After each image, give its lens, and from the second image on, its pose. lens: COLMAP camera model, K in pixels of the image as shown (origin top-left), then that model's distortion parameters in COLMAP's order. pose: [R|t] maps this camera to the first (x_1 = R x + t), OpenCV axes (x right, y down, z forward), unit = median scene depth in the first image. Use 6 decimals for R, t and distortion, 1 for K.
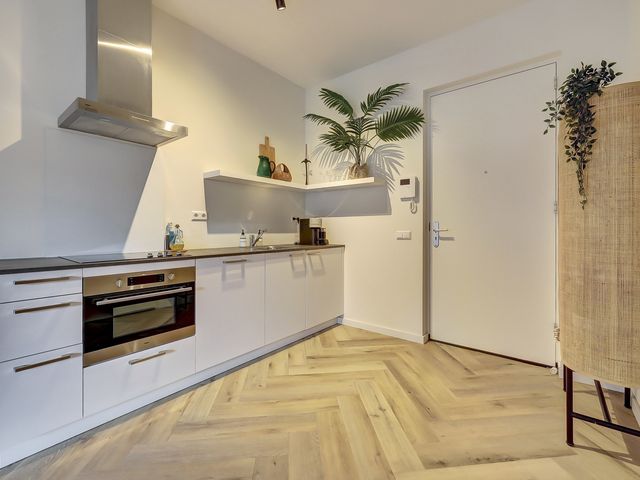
lens RADIAL K [[293.0, 0, 318.1], [0, 293.0, 231.2], [0, 0, 1]] dist [-0.003189, -0.000180]
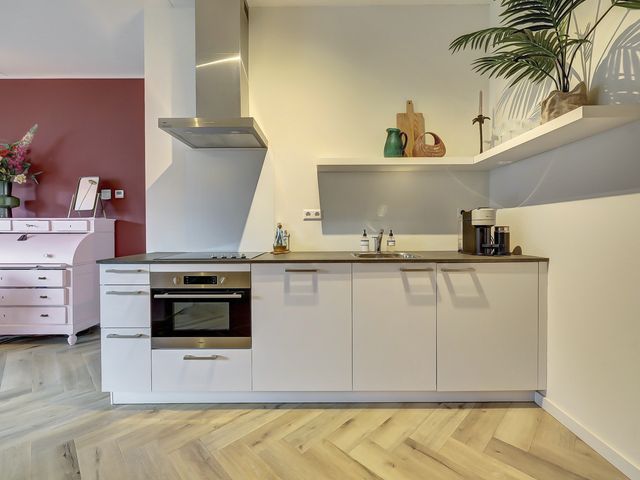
lens RADIAL K [[293.0, 0, 318.1], [0, 293.0, 231.2], [0, 0, 1]] dist [-0.003189, -0.000180]
pose [[0.627365, 0.002590, -0.778721, 0.294065], [0.000984, 0.999991, 0.004118, -0.004738], [0.778725, -0.003350, 0.627357, 0.439504]]
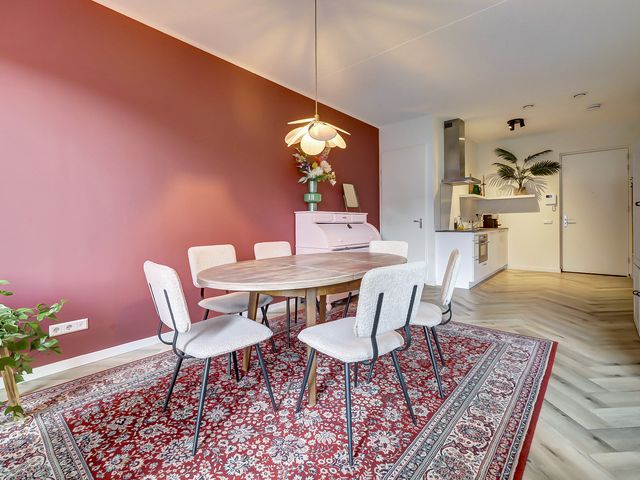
lens RADIAL K [[306.1, 0, 319.8], [0, 306.1, 226.6], [0, 0, 1]] dist [-0.000900, -0.000145]
pose [[0.998712, -0.012630, -0.049144, -1.289674], [0.012844, 0.999909, 0.004027, 0.016730], [0.049089, -0.004653, 0.998784, -1.319650]]
